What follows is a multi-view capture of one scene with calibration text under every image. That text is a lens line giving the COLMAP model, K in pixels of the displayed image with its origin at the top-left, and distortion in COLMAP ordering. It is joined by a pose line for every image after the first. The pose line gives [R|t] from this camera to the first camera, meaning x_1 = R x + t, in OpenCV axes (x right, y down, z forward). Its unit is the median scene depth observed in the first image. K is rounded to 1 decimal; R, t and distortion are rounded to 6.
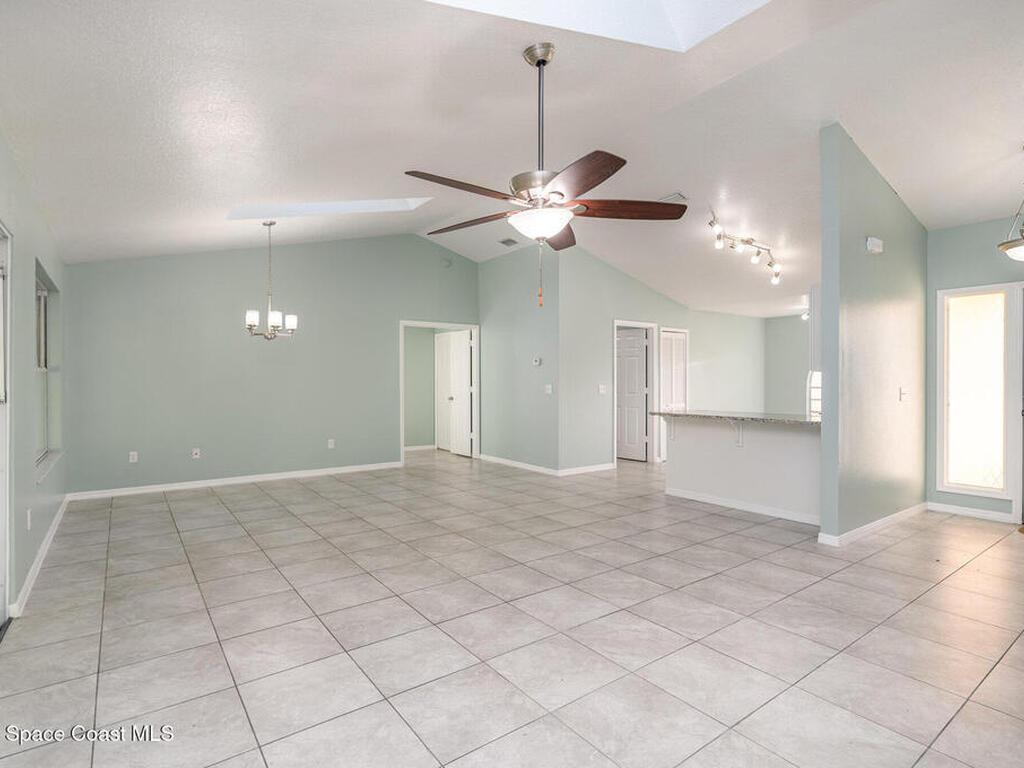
lens RADIAL K [[530.2, 0, 516.5], [0, 530.2, 380.7], [0, 0, 1]] dist [-0.005328, 0.002983]
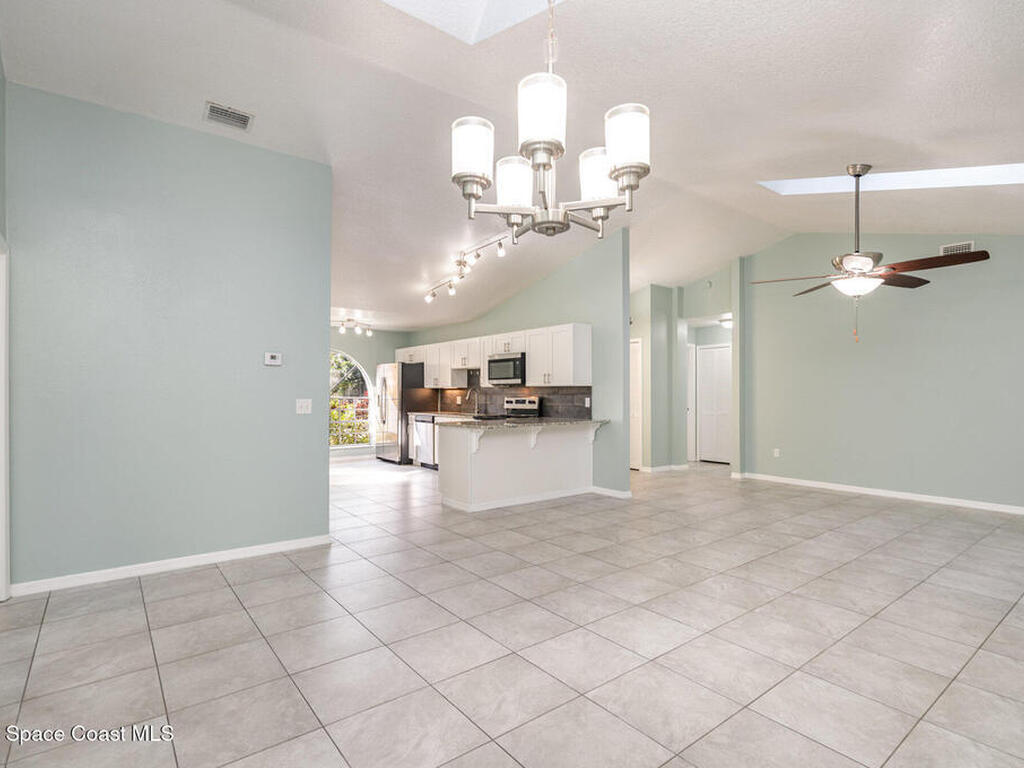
lens RADIAL K [[530.2, 0, 515.2], [0, 530.2, 391.9], [0, 0, 1]] dist [-0.005328, 0.002983]
pose [[-0.021216, -0.002141, 0.999773, -0.929234], [-0.001450, 0.999997, 0.002110, -0.003218], [-0.999774, -0.001405, -0.021219, 1.317724]]
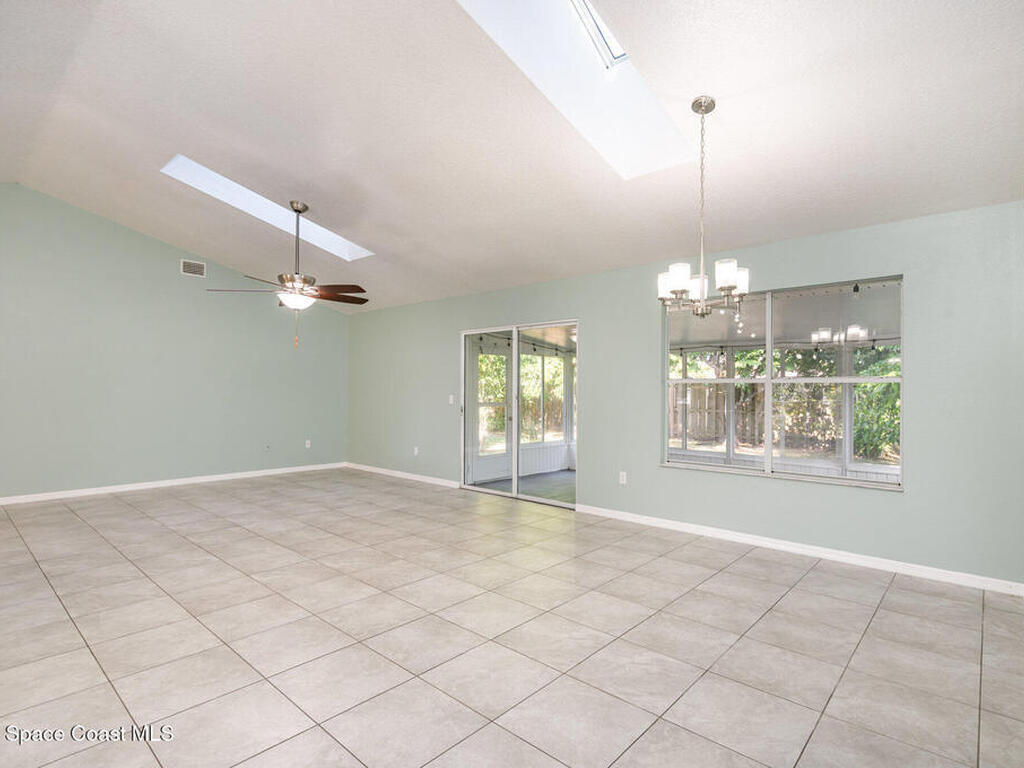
lens RADIAL K [[530.2, 0, 514.9], [0, 530.2, 383.4], [0, 0, 1]] dist [-0.005328, 0.002983]
pose [[-0.980708, -0.012585, -0.195071, -0.219481], [-0.009858, 0.999840, -0.014940, 0.002130], [0.195228, -0.012729, -0.980675, 1.935174]]
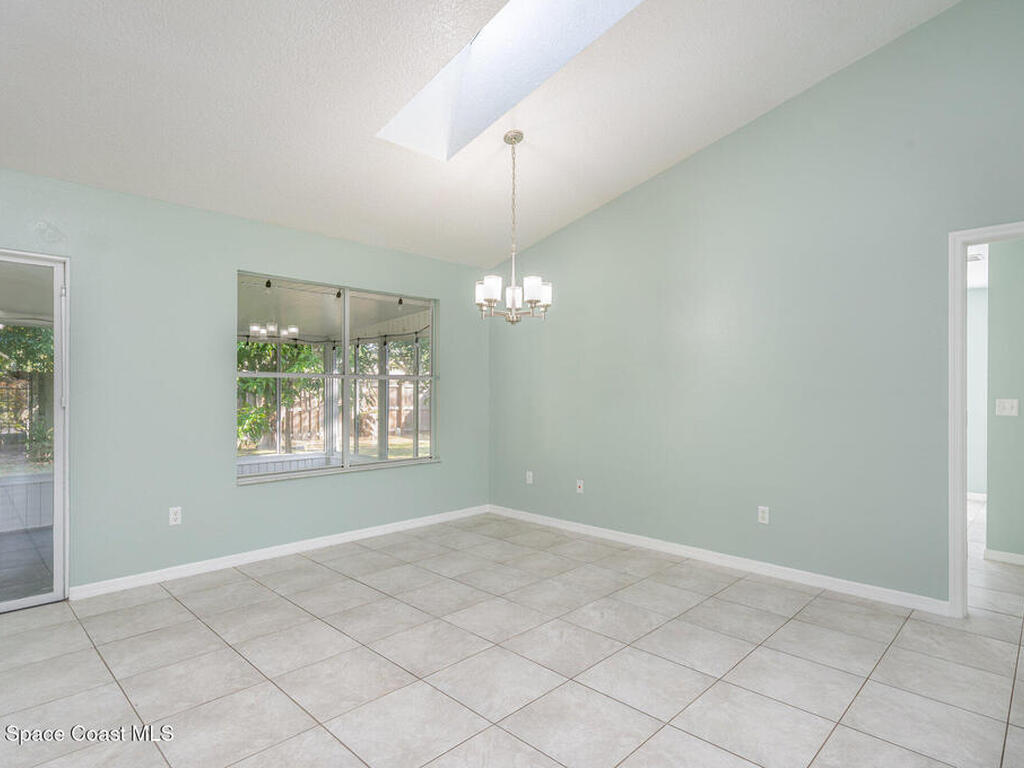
lens RADIAL K [[563.5, 0, 514.3], [0, 563.5, 387.6], [0, 0, 1]] dist [0.000240, 0.001898]
pose [[0.159426, -0.001344, -0.987209, 0.248358], [-0.004183, 0.999989, -0.002037, -0.000654], [0.987201, 0.004454, 0.159419, 1.153375]]
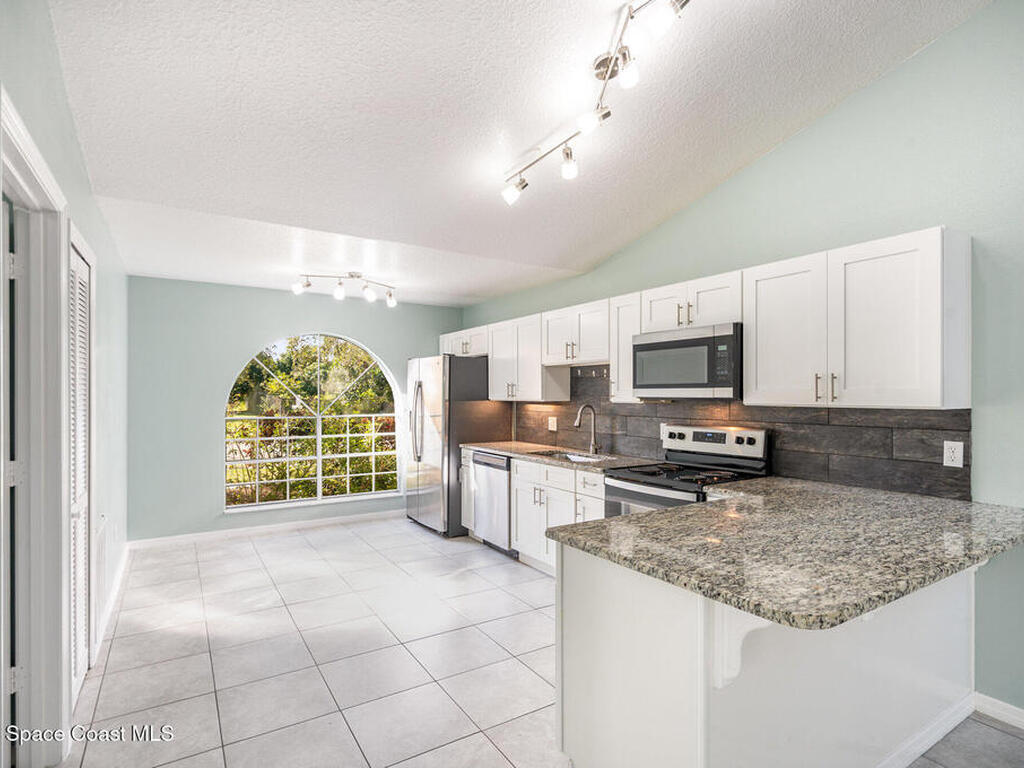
lens RADIAL K [[530.2, 0, 515.5], [0, 530.2, 393.3], [0, 0, 1]] dist [-0.005328, 0.002983]
pose [[0.070287, -0.002642, 0.997523, 0.056987], [-0.002976, 0.999991, 0.002858, -0.034545], [-0.997522, -0.003169, 0.070279, 1.500372]]
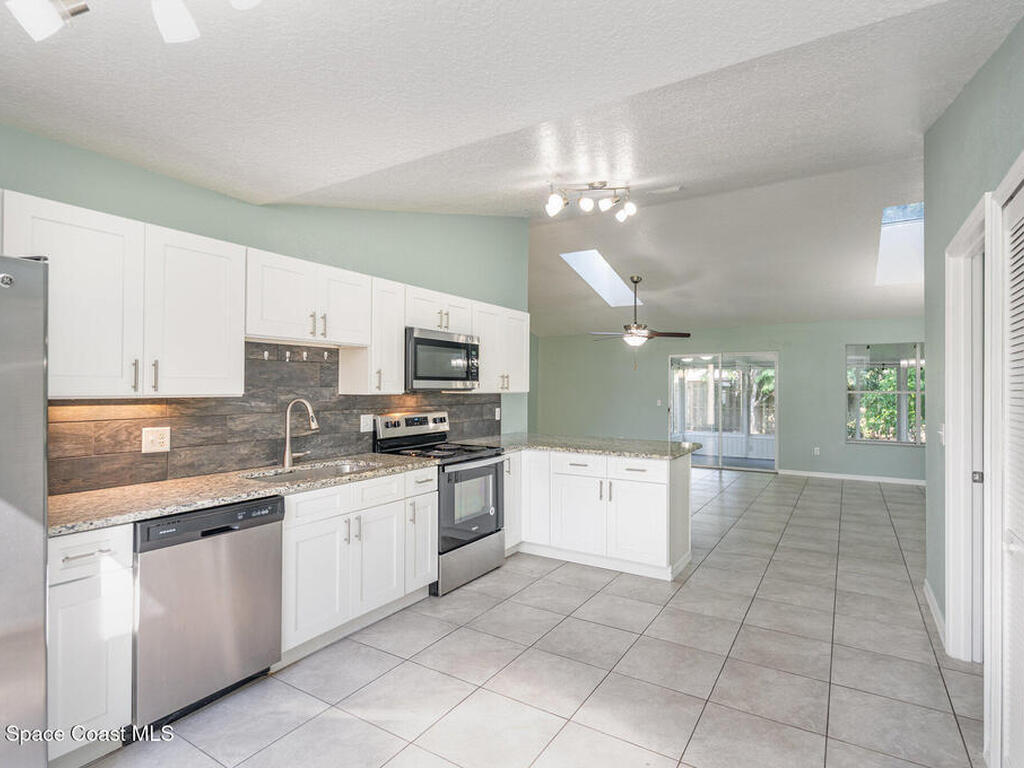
lens RADIAL K [[530.2, 0, 510.1], [0, 530.2, 380.8], [0, 0, 1]] dist [-0.005328, 0.002983]
pose [[-0.935907, -0.016161, -0.351877, 1.074495], [-0.012721, 0.999846, -0.012086, -0.031105], [0.352018, -0.006835, -0.935968, 2.234381]]
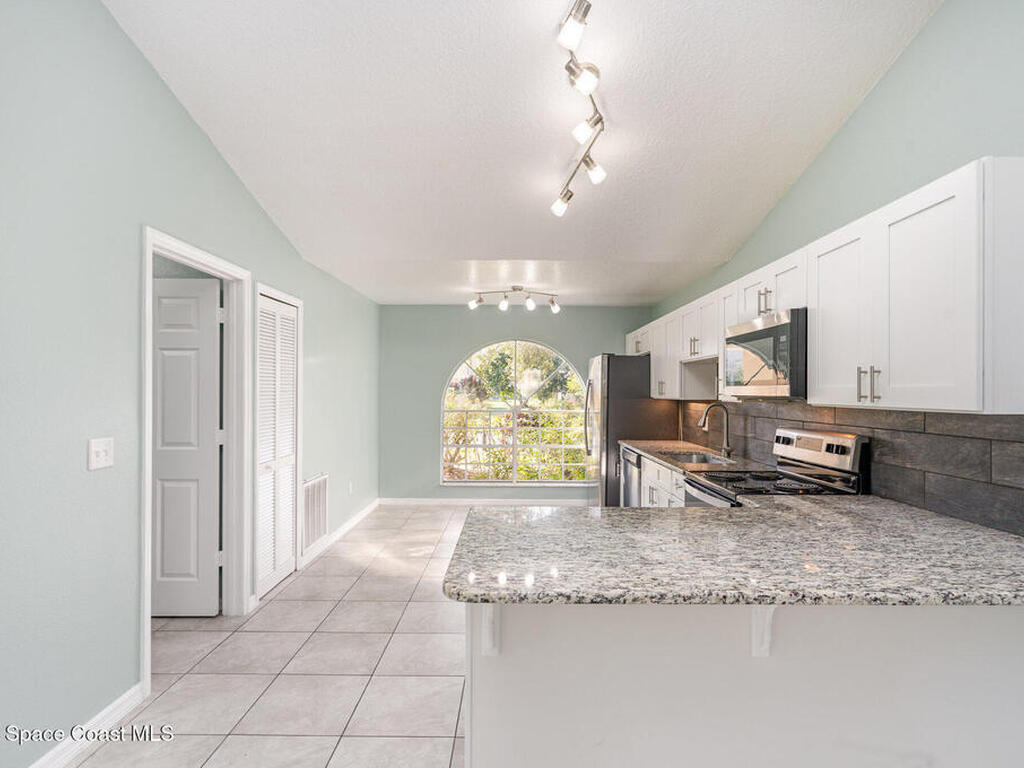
lens RADIAL K [[530.2, 0, 519.6], [0, 530.2, 385.6], [0, 0, 1]] dist [-0.005328, 0.002983]
pose [[0.592290, 0.006573, 0.805698, 0.112687], [-0.003226, 0.999978, -0.005786, -0.035470], [-0.805719, 0.000828, 0.592298, 1.156413]]
